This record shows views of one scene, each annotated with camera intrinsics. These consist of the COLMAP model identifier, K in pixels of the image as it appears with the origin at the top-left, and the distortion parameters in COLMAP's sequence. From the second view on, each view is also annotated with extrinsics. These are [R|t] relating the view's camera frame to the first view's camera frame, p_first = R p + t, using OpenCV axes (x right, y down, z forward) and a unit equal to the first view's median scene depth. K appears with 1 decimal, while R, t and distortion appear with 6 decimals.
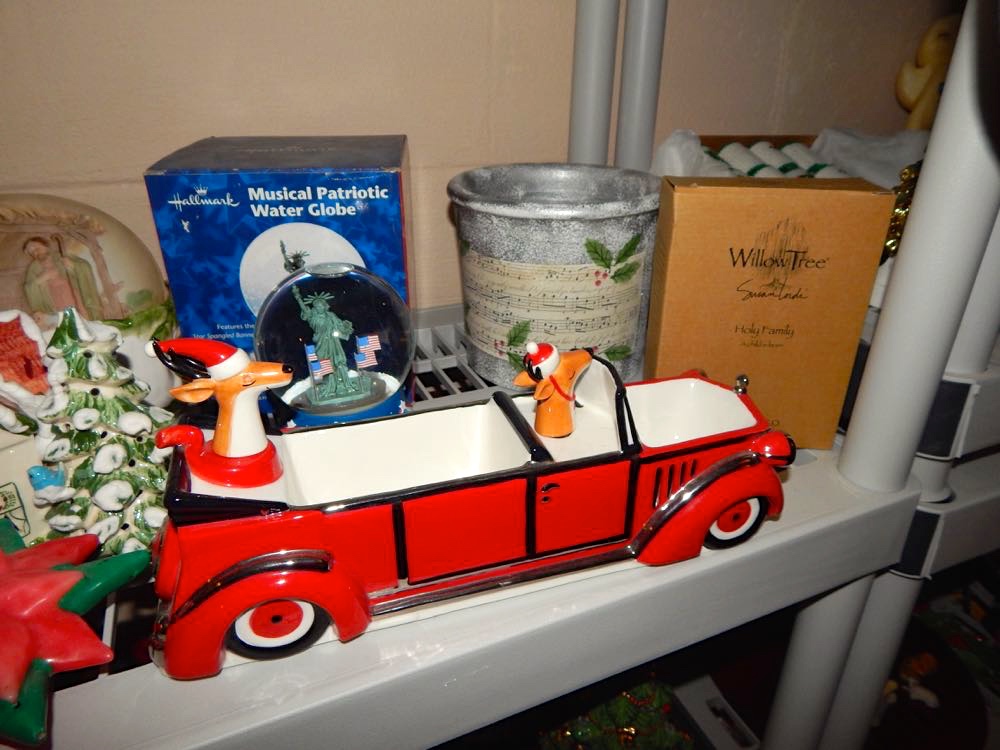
lens RADIAL K [[658.8, 0, 502.8], [0, 658.8, 376.8], [0, 0, 1]] dist [0.018416, -0.008998]
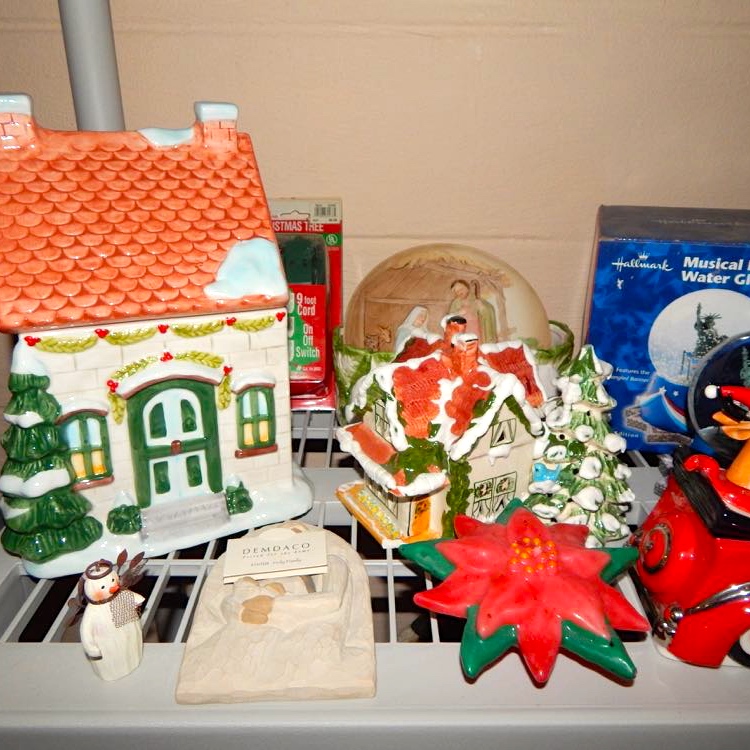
lens RADIAL K [[656.0, 0, 374.1], [0, 656.0, 377.5], [0, 0, 1]] dist [-0.002807, -0.012460]
pose [[0.915476, 0.141776, -0.376568, -0.418059], [-0.166230, 0.985532, -0.033074, 0.051334], [0.366430, 0.092875, 0.925799, -0.240168]]
